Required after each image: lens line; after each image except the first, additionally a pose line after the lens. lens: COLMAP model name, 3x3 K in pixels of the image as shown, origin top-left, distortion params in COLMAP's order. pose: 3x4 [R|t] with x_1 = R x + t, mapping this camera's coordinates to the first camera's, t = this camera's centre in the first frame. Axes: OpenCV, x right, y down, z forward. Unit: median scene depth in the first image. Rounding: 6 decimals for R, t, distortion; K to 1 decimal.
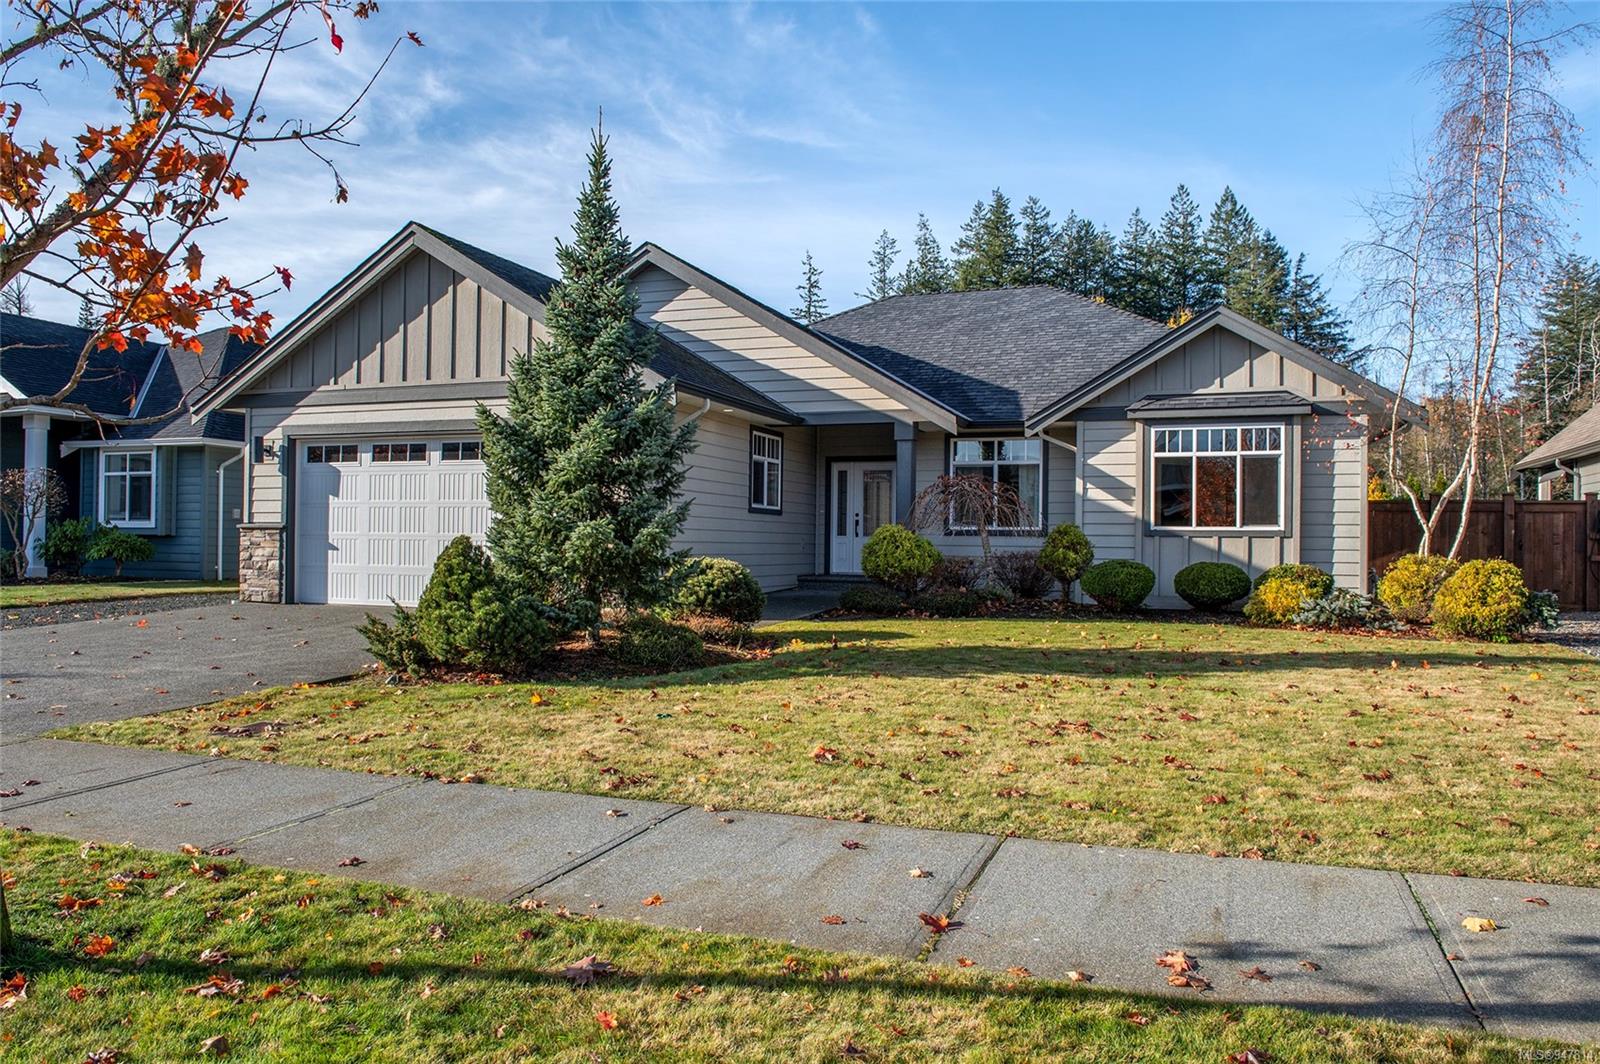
lens RADIAL K [[1135.4, 0, 800.0], [0, 1135.4, 532.0], [0, 0, 1]] dist [0.000713, 0.000661]
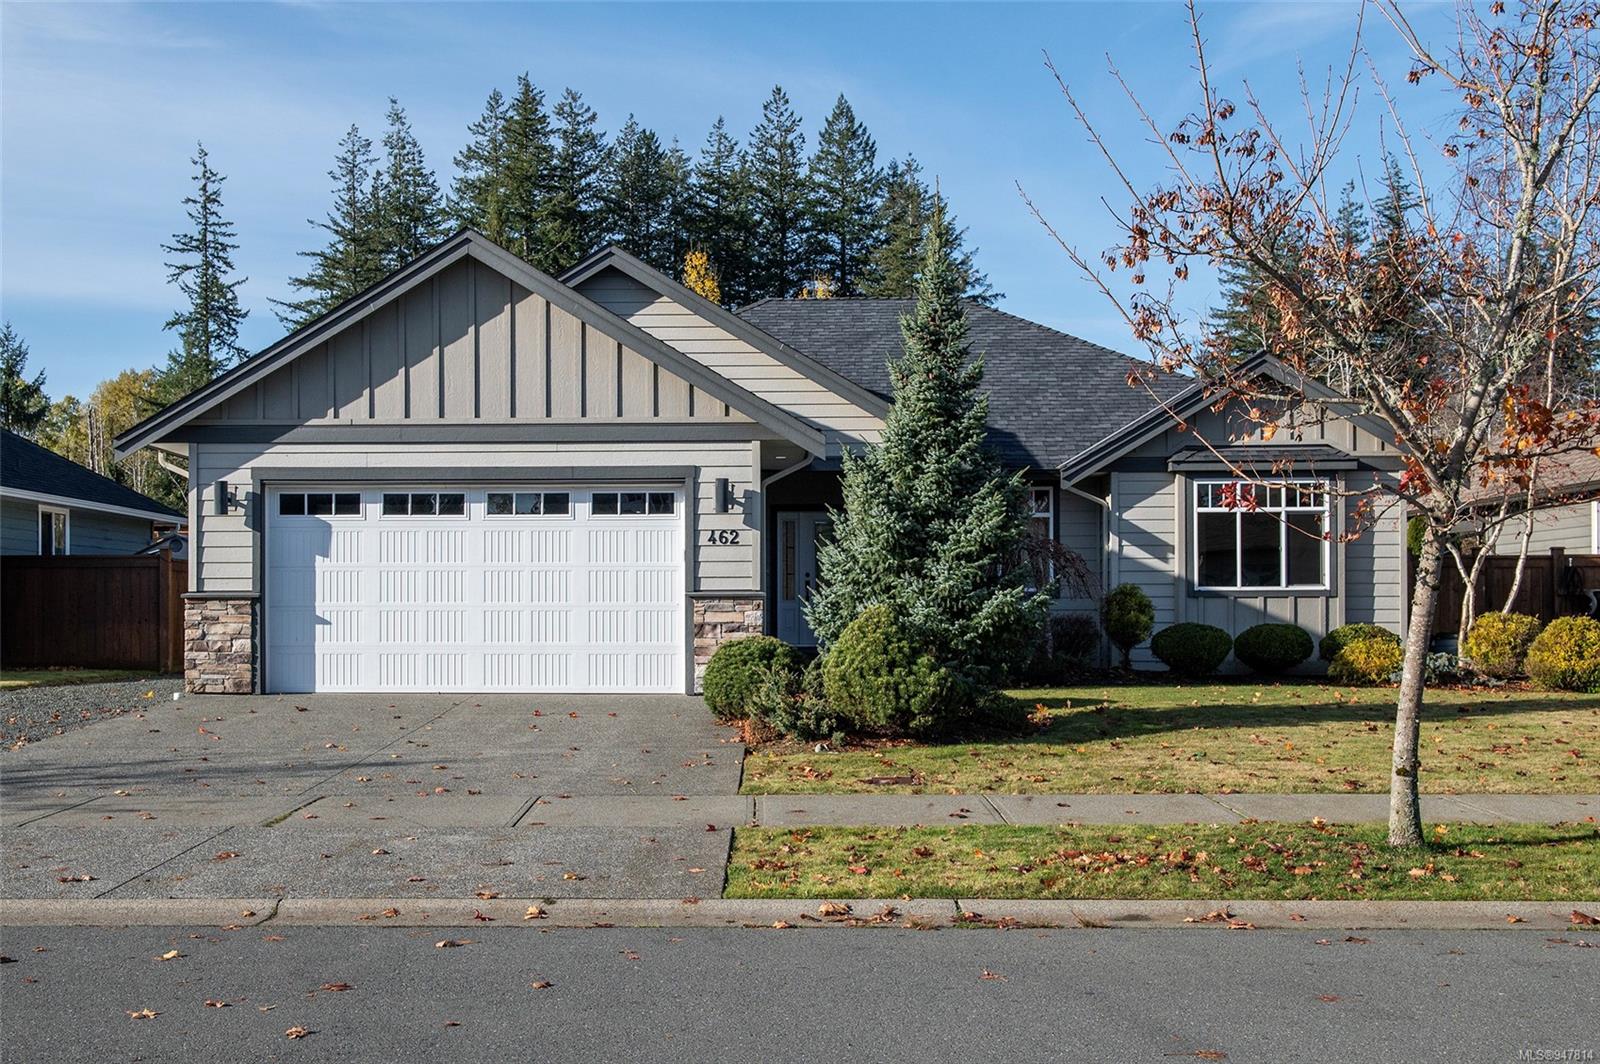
lens RADIAL K [[1690.9, 0, 800.7], [0, 1690.9, 599.1], [0, 0, 1]] dist [0.100365, -0.003004]
pose [[0.947747, -0.010598, 0.318847, -0.469177], [0.008818, 0.999936, 0.007024, -0.007643], [-0.318901, -0.003846, 0.947780, -0.235537]]
